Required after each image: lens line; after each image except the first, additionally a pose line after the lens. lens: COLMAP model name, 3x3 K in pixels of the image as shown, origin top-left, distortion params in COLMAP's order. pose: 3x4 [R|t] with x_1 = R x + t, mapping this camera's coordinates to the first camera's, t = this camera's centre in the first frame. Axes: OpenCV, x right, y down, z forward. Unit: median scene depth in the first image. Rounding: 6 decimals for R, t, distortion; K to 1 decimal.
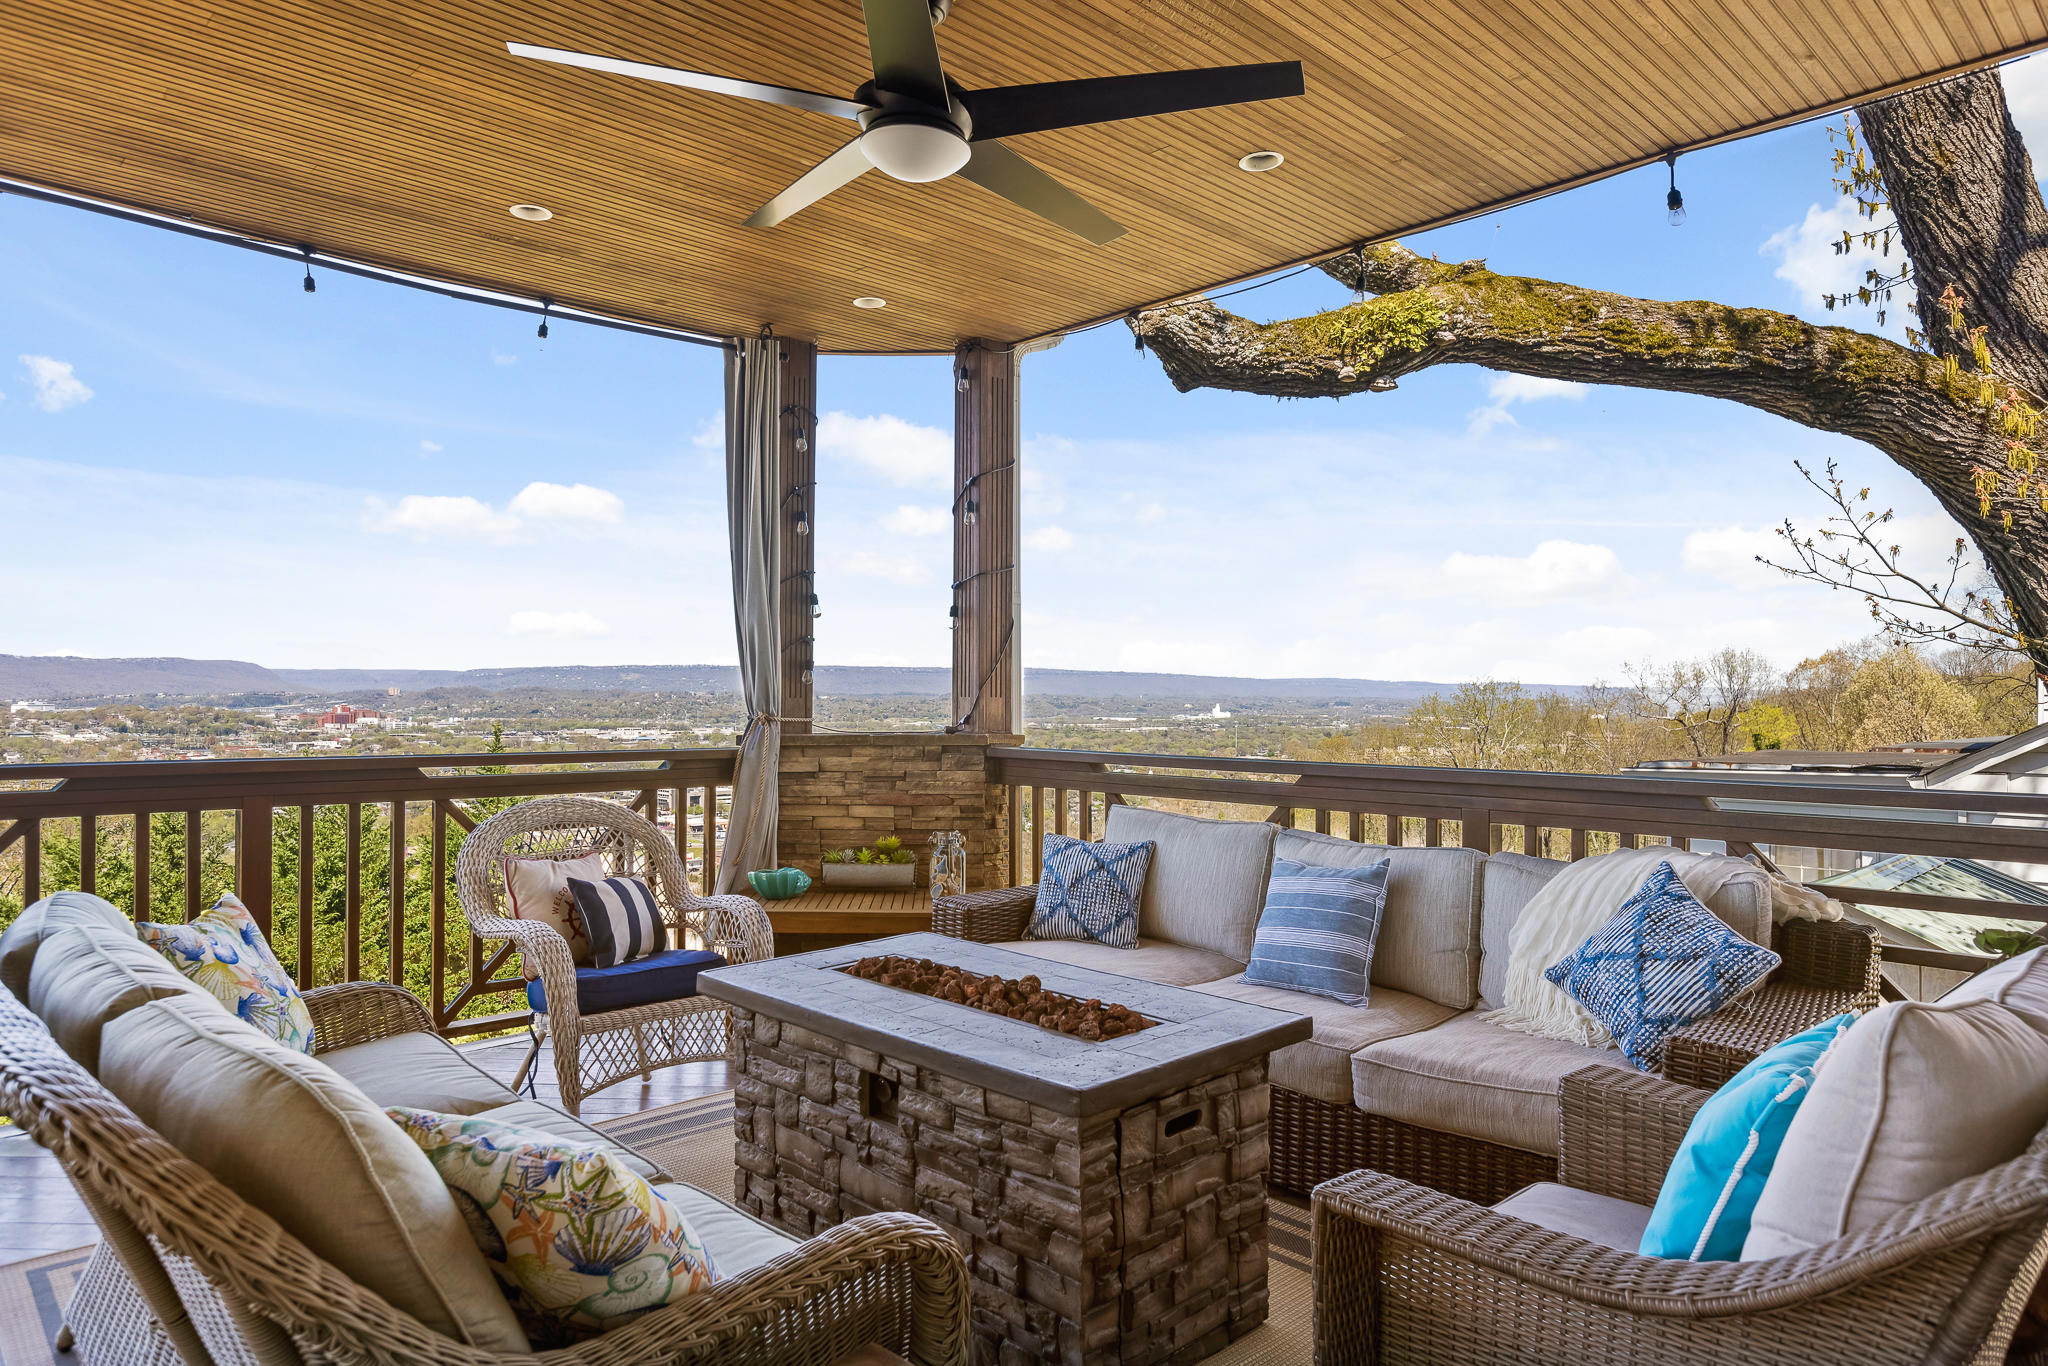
lens RADIAL K [[1282.7, 0, 1024.0], [0, 1282.7, 683.0], [0, 0, 1]] dist [-0.000741, -0.001006]
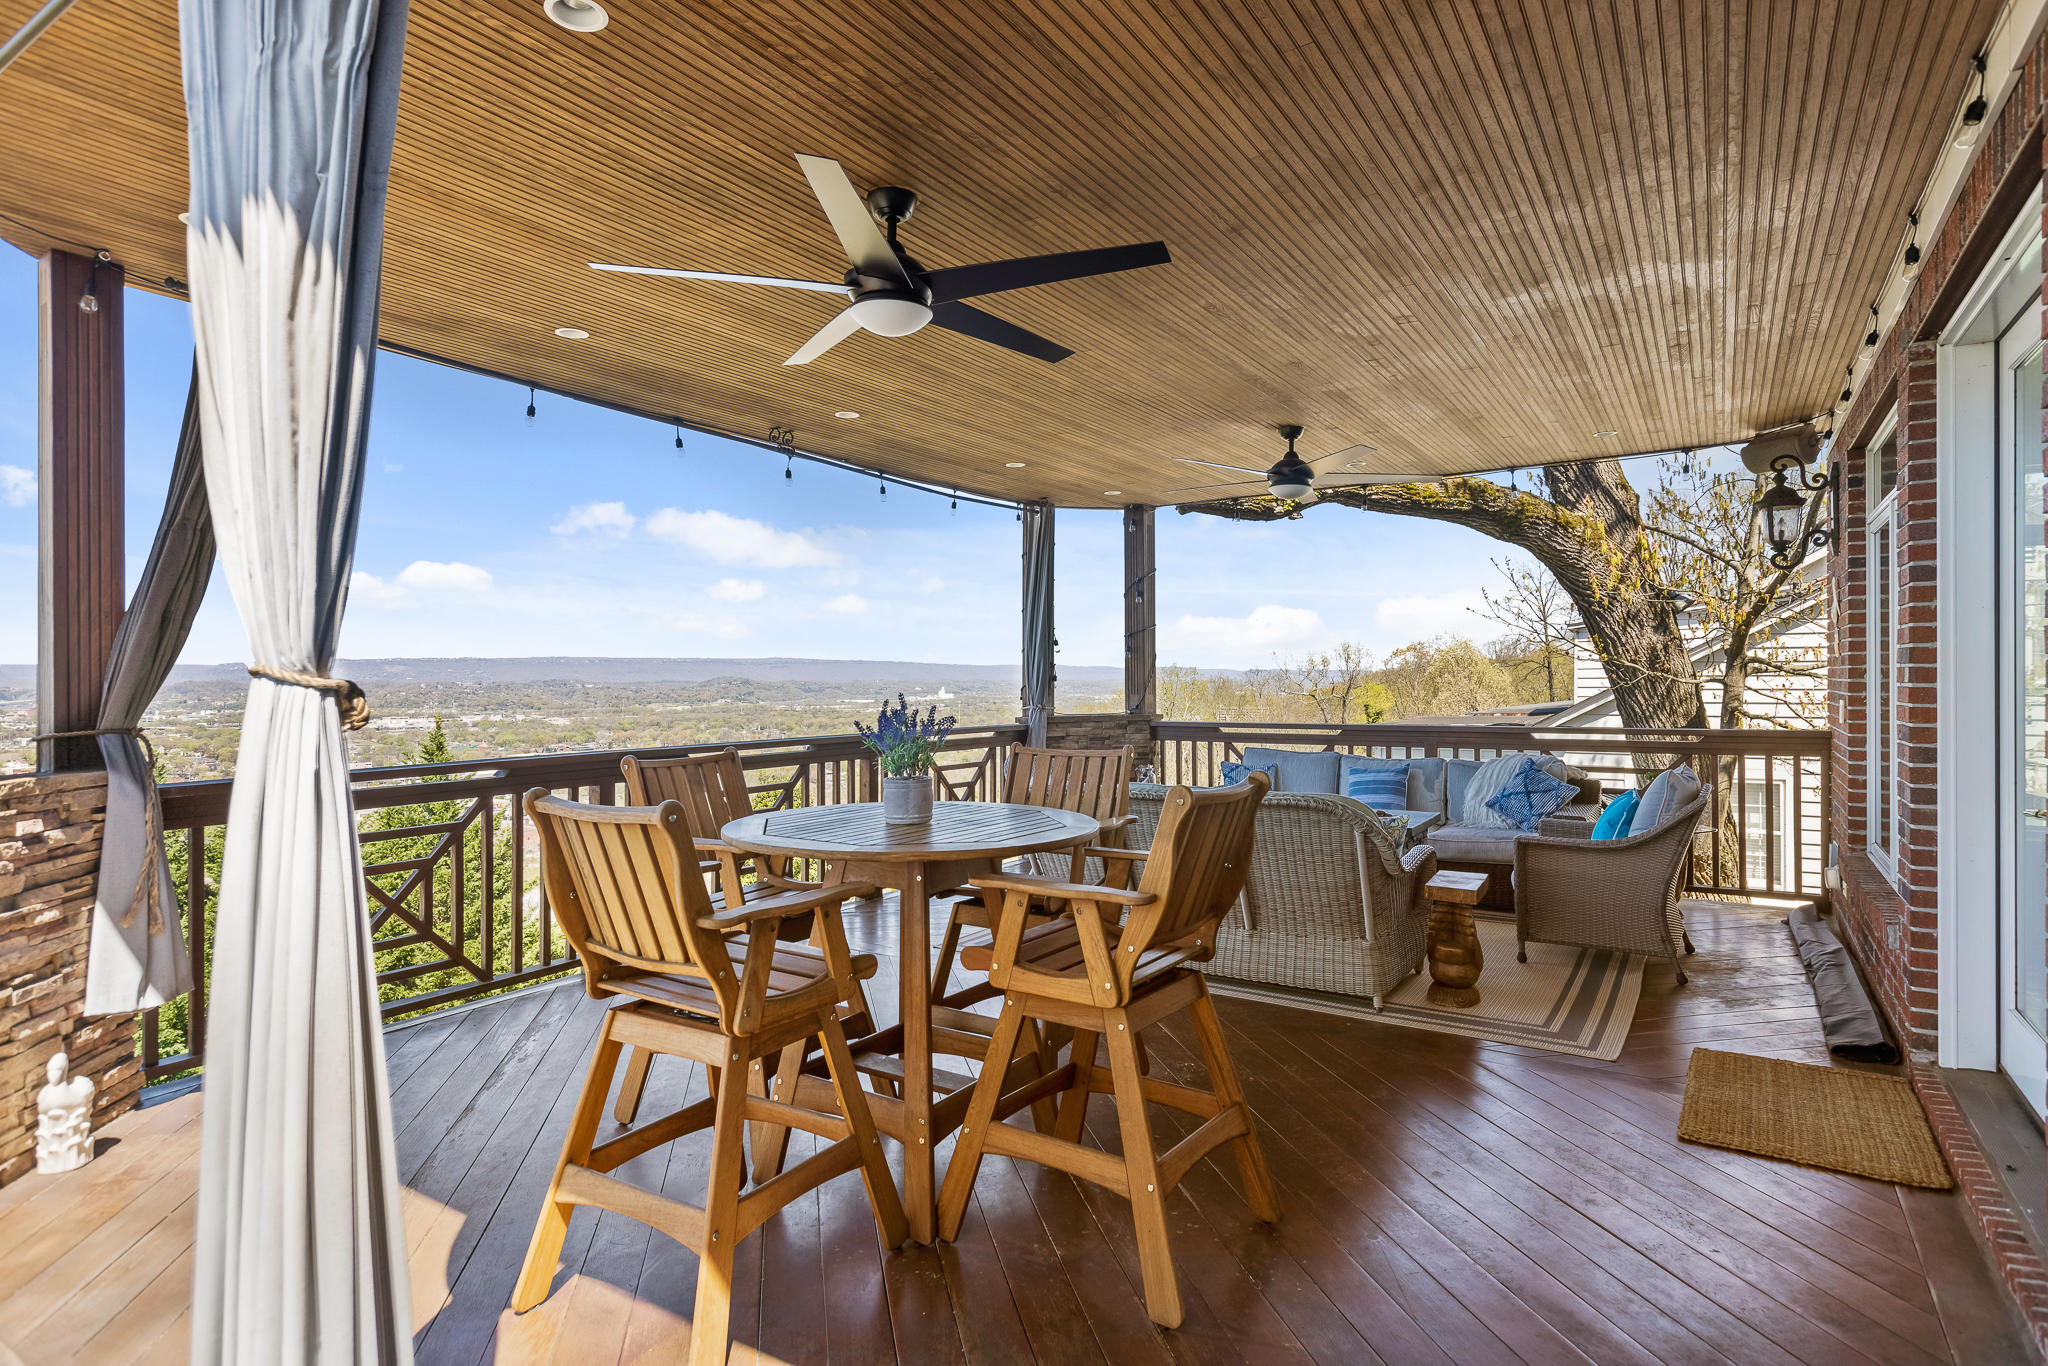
lens RADIAL K [[1087.4, 0, 1024.0], [0, 1087.4, 683.0], [0, 0, 1]] dist [0.002645, 0.000188]
pose [[0.974508, -0.012730, 0.223991, -0.572671], [0.009980, 0.999860, 0.013405, -0.029900], [-0.224131, -0.010828, 0.974499, -0.529184]]
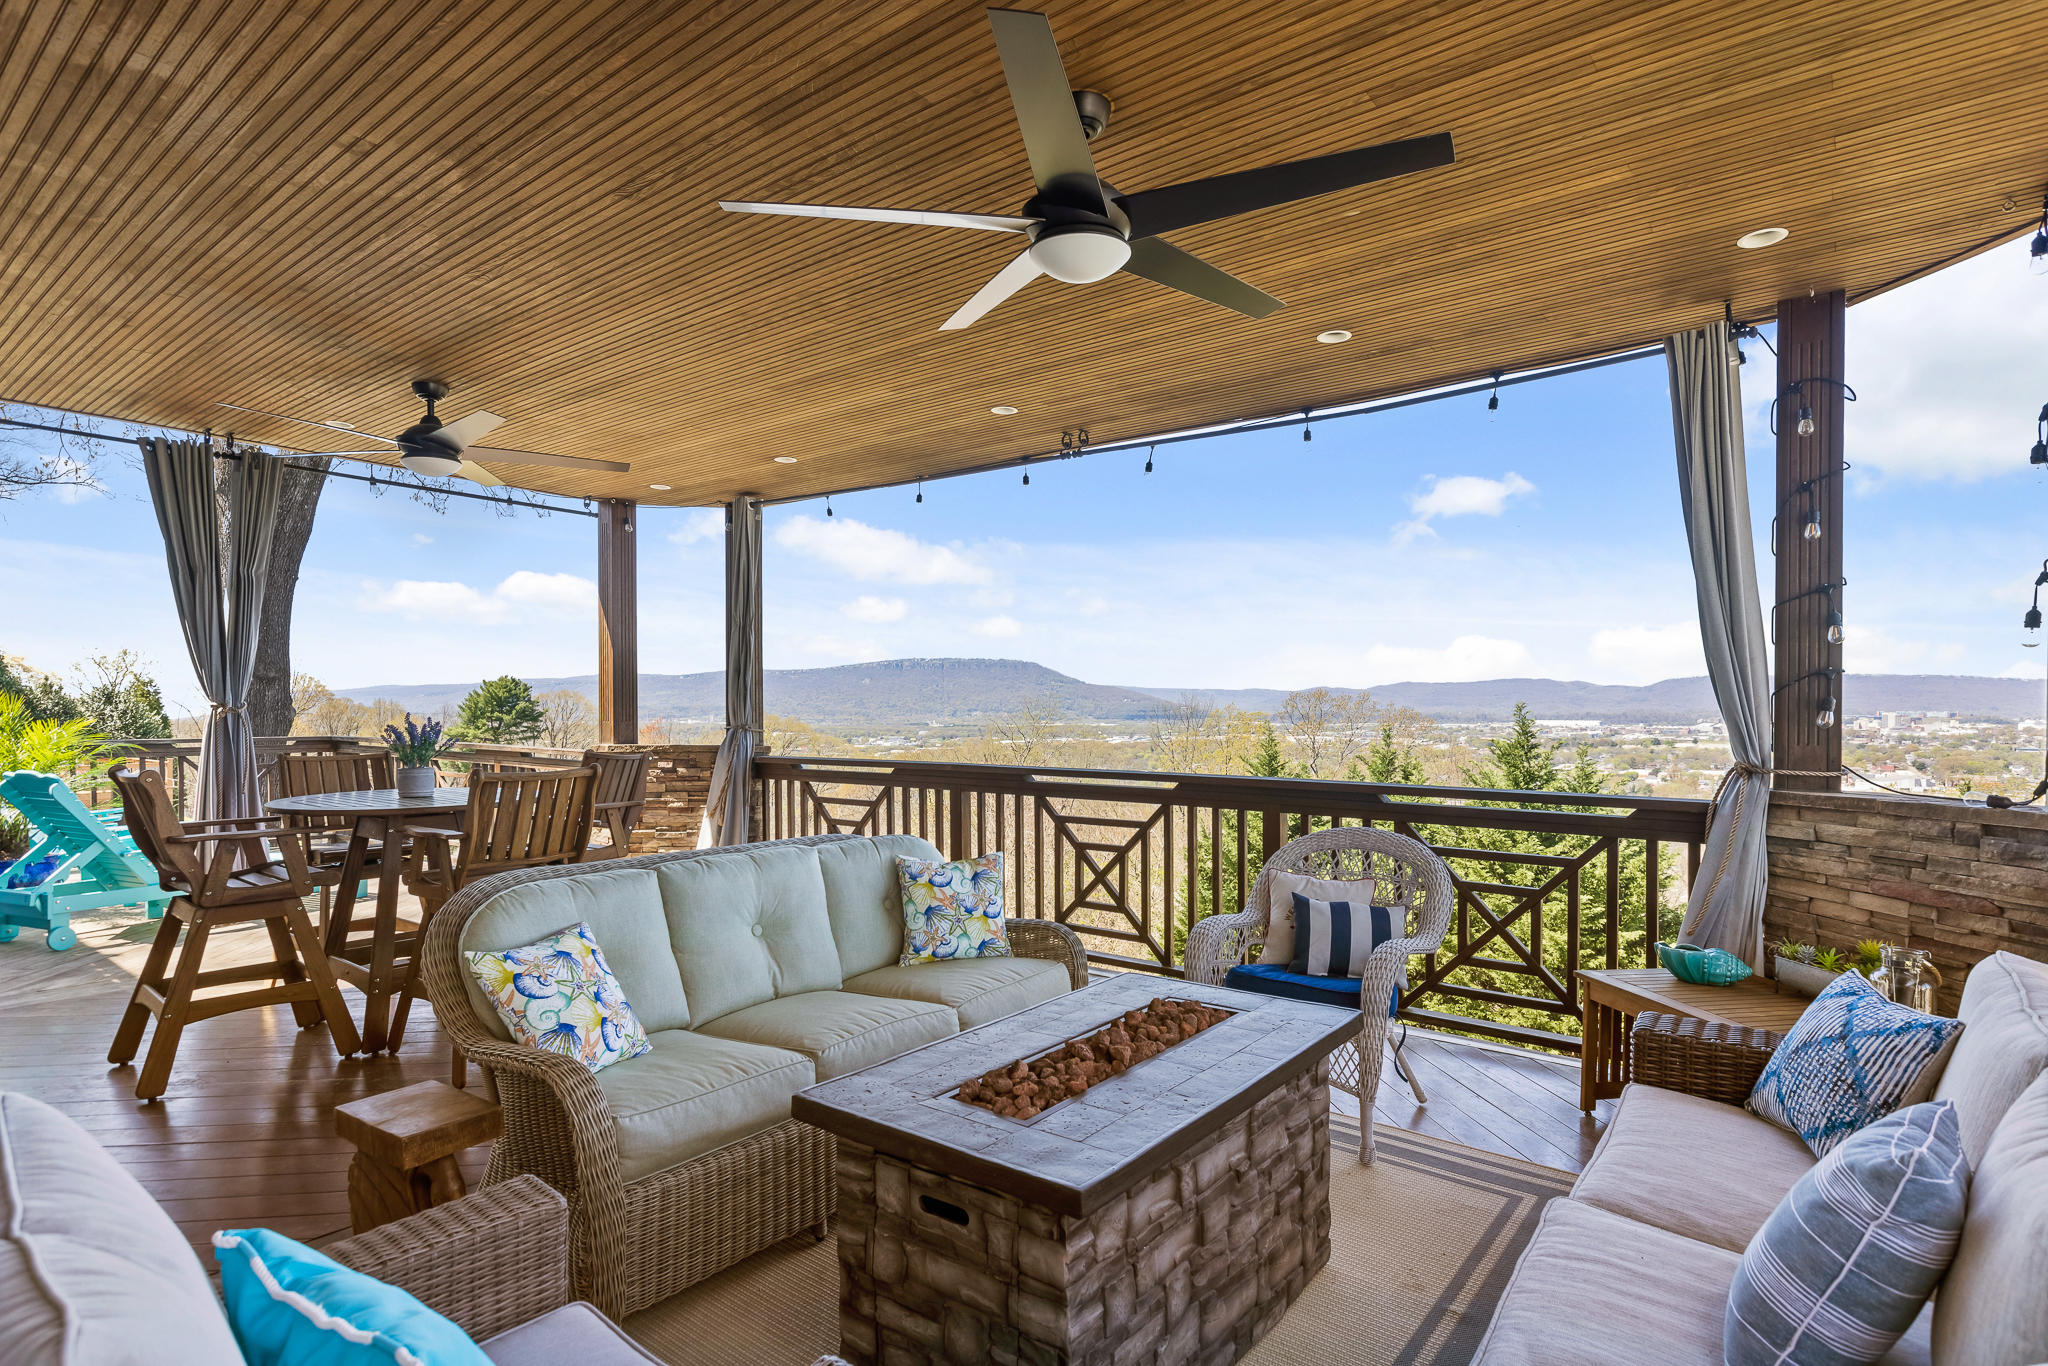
lens RADIAL K [[1055.6, 0, 1027.1], [0, 1055.6, 708.2], [0, 0, 1]] dist [0.002857, 0.000004]
pose [[0.127712, -0.004569, -0.991801, 0.418749], [0.007353, 0.999966, -0.003660, -0.013165], [0.991784, -0.006826, 0.127741, 0.439588]]
